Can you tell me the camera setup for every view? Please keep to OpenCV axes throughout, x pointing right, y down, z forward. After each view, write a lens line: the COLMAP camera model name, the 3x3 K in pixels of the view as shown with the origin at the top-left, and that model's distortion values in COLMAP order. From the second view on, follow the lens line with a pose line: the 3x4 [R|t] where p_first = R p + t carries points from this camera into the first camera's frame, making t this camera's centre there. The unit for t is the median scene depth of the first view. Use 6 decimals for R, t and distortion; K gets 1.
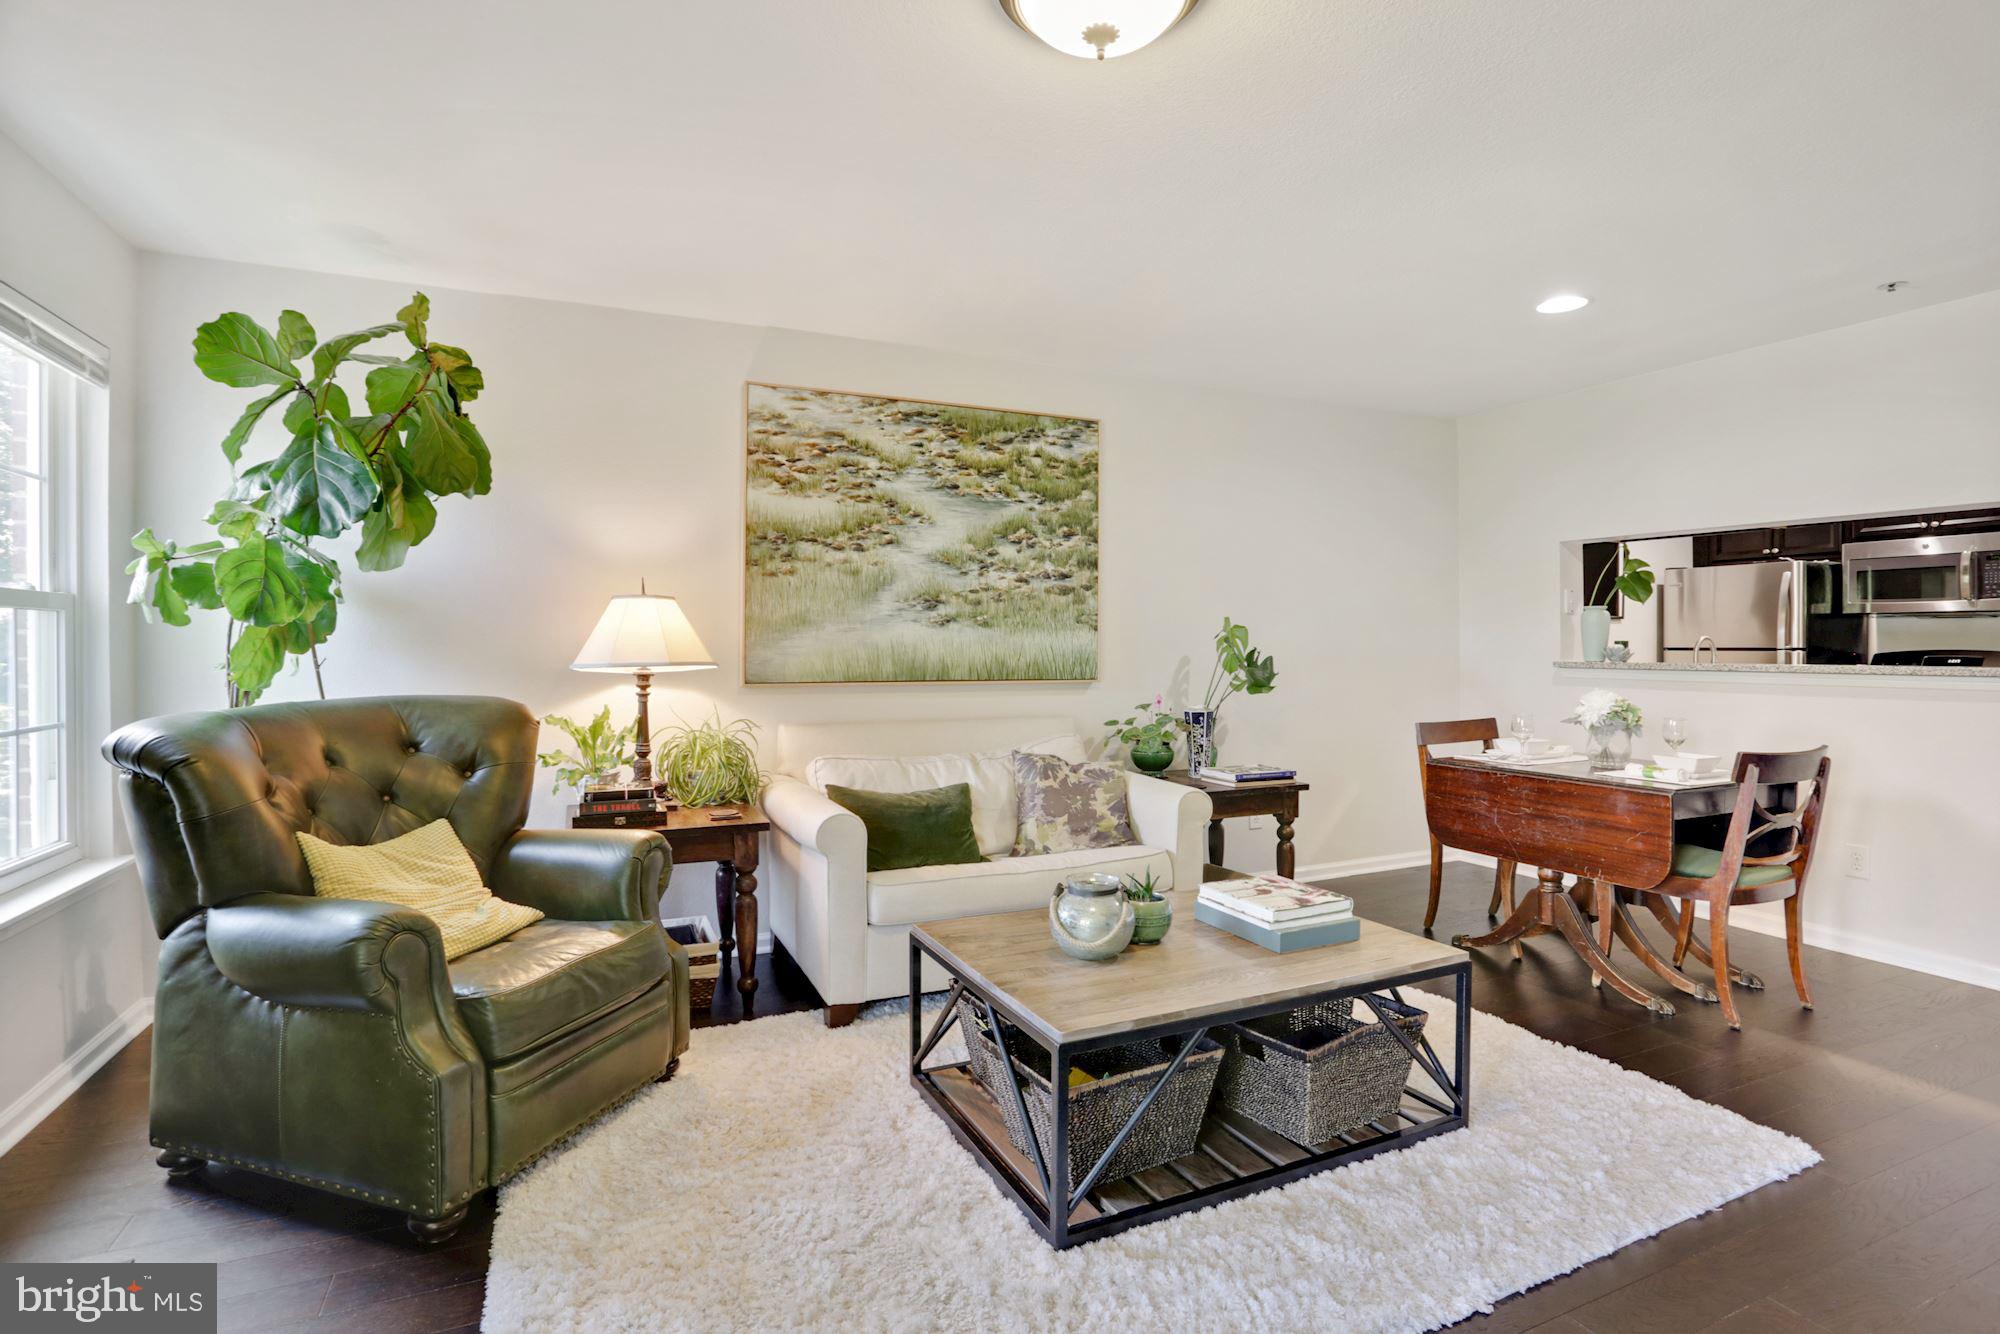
lens RADIAL K [[983.2, 0, 1000.3], [0, 983.2, 654.0], [0, 0, 1]] dist [-0.076922, 0.030567]
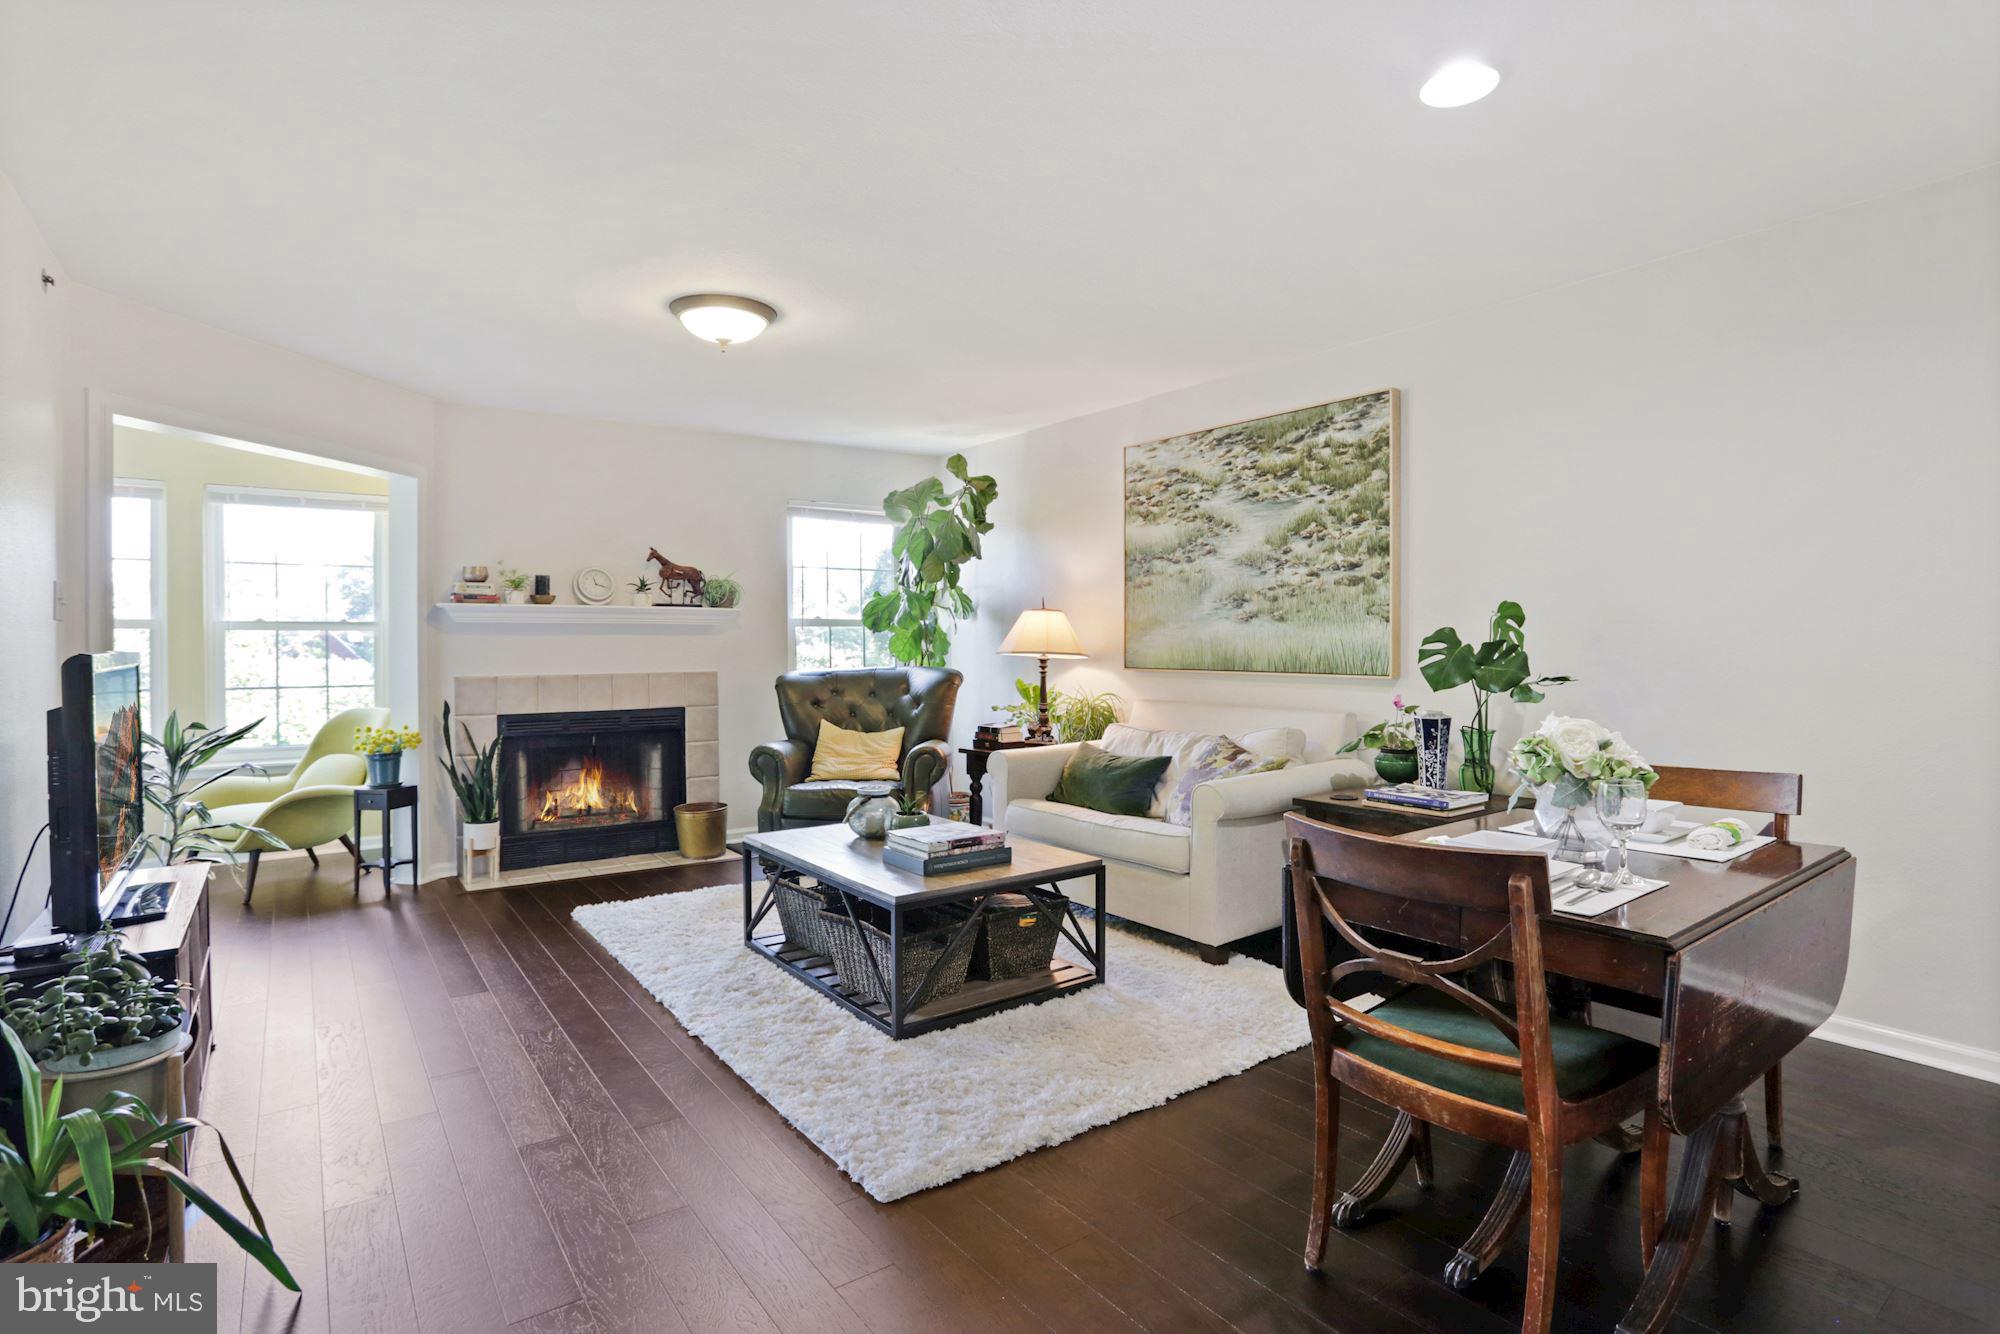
lens RADIAL K [[1001.5, 0, 996.8], [0, 1001.5, 655.9], [0, 0, 1]] dist [-0.077330, 0.044811]
pose [[0.202945, 0.013263, -0.979100, 1.003274], [-0.002932, 0.999912, 0.012938, -0.003804], [0.979186, 0.000245, 0.202966, 0.503185]]
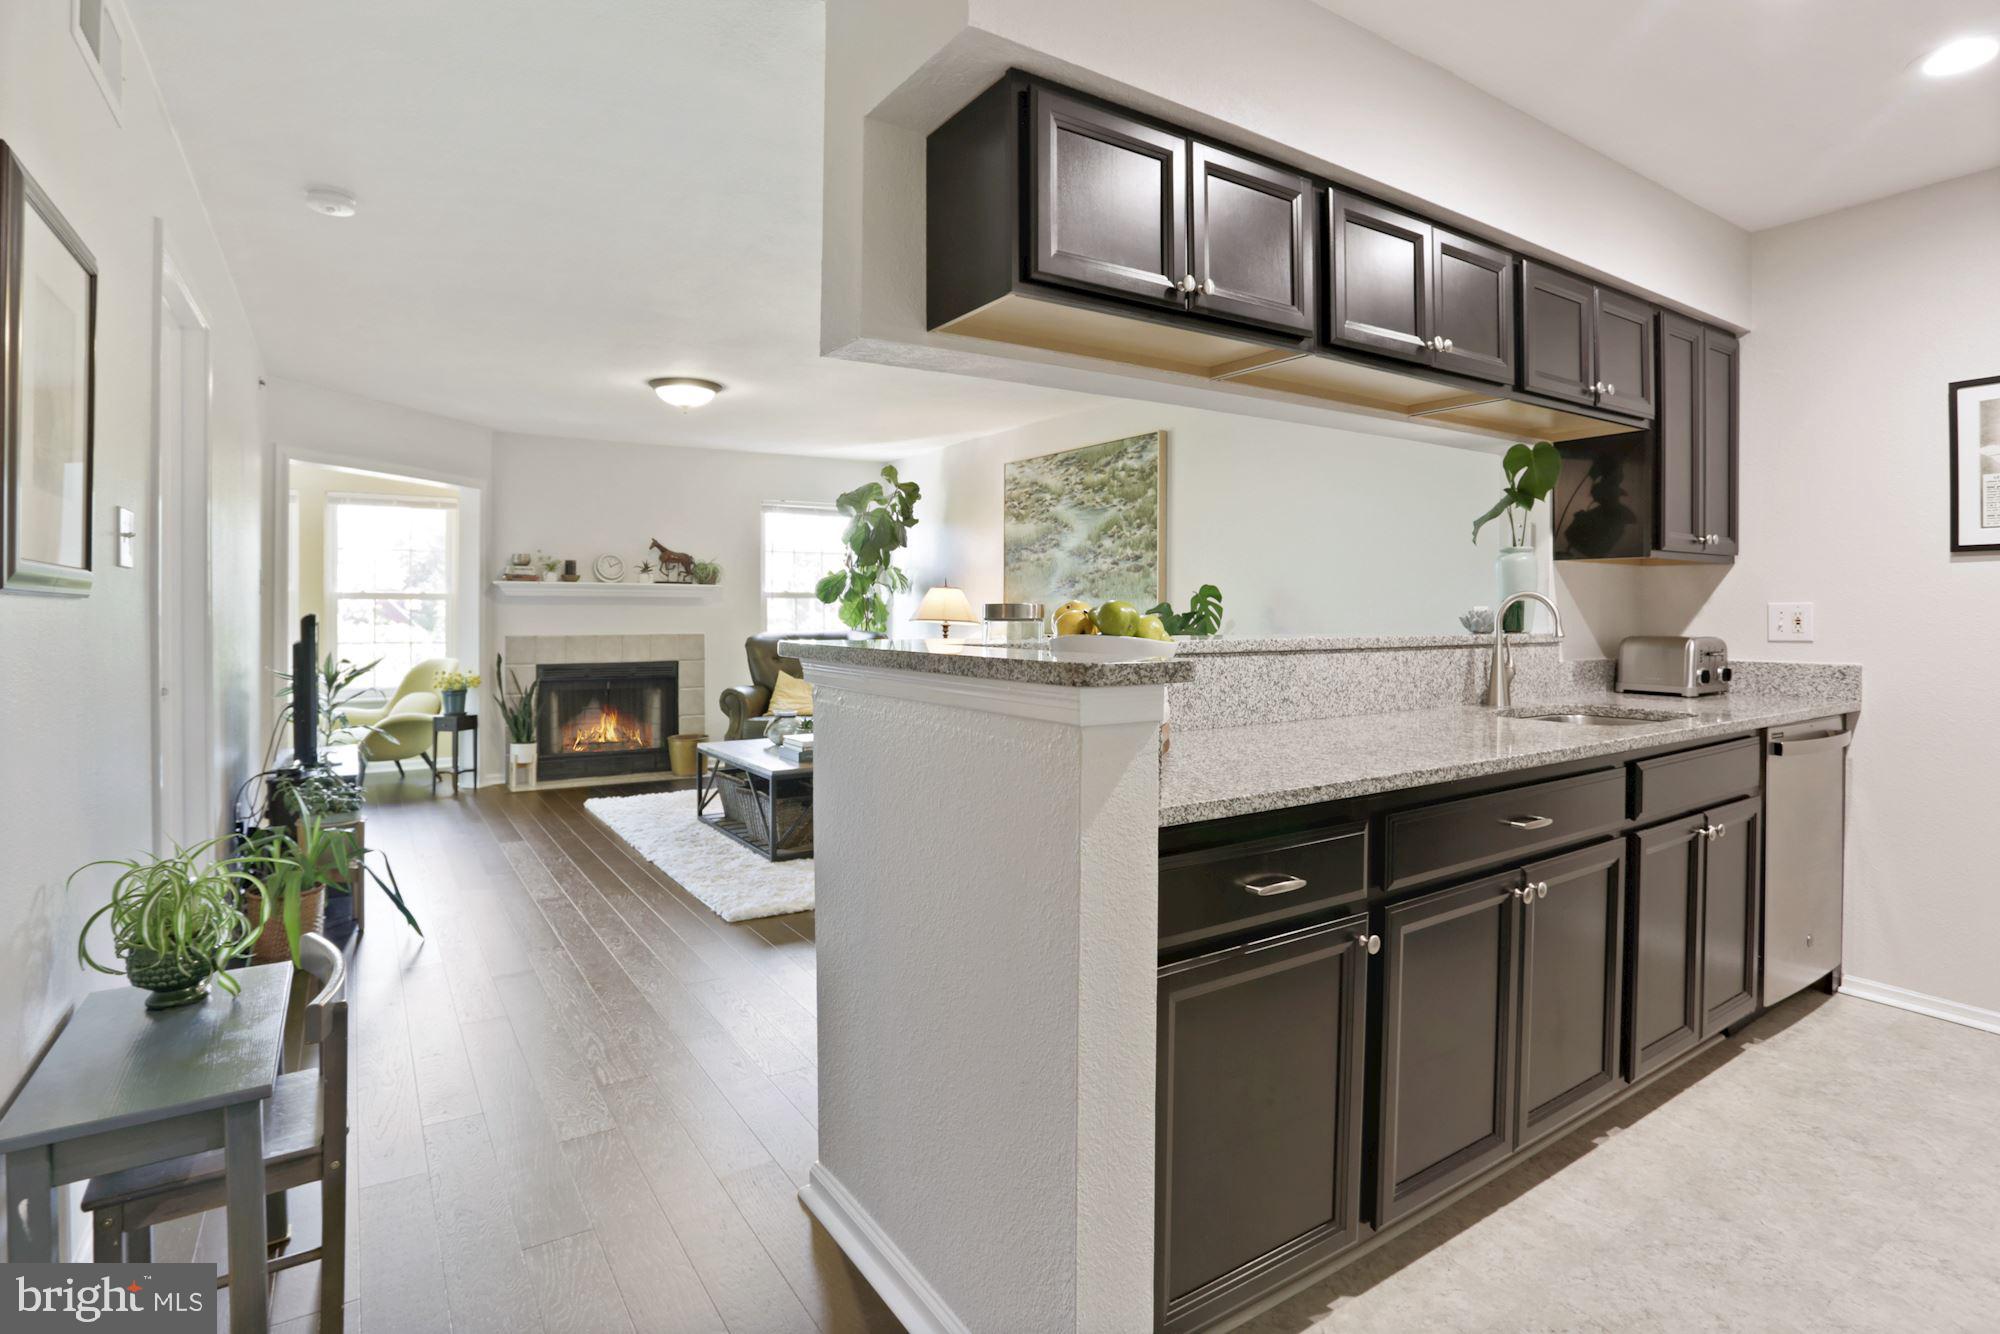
lens RADIAL K [[1016.3, 0, 1002.8], [0, 1016.3, 618.8], [0, 0, 1]] dist [-0.078476, 0.034819]
pose [[0.158000, 0.005660, -0.987423, 1.473798], [-0.008418, 0.999955, 0.004385, -0.001939], [0.987403, 0.007620, 0.158041, 0.655461]]
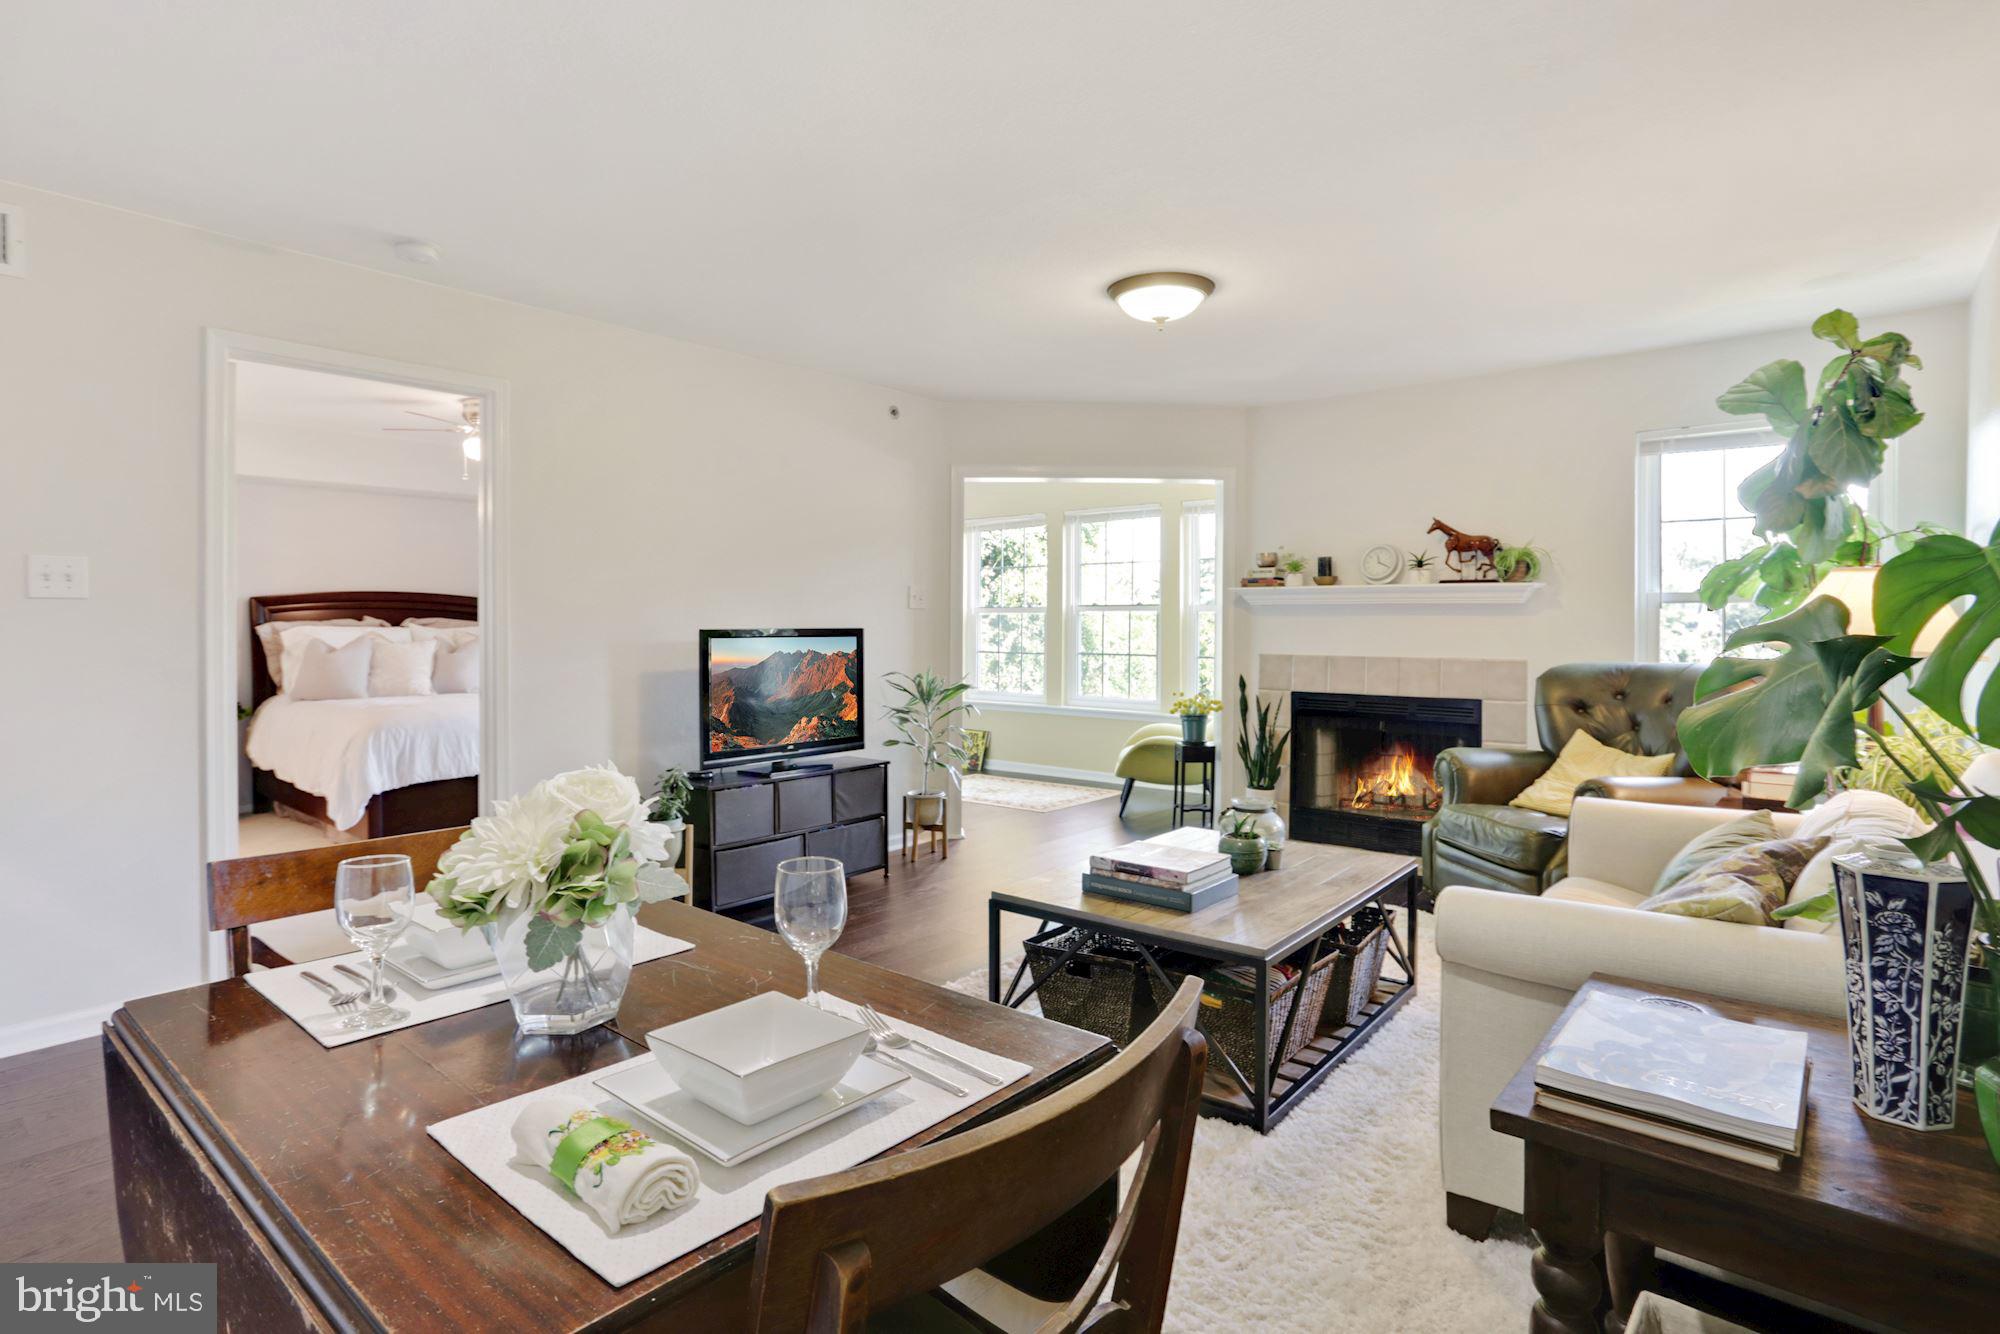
lens RADIAL K [[1019.6, 0, 999.0], [0, 1019.6, 624.5], [0, 0, 1]] dist [-0.057179, 0.035004]
pose [[-0.902359, 0.002104, -0.430979, 0.582102], [-0.002391, 0.999948, 0.009887, -0.013437], [0.430978, 0.009953, -0.902308, 1.219728]]
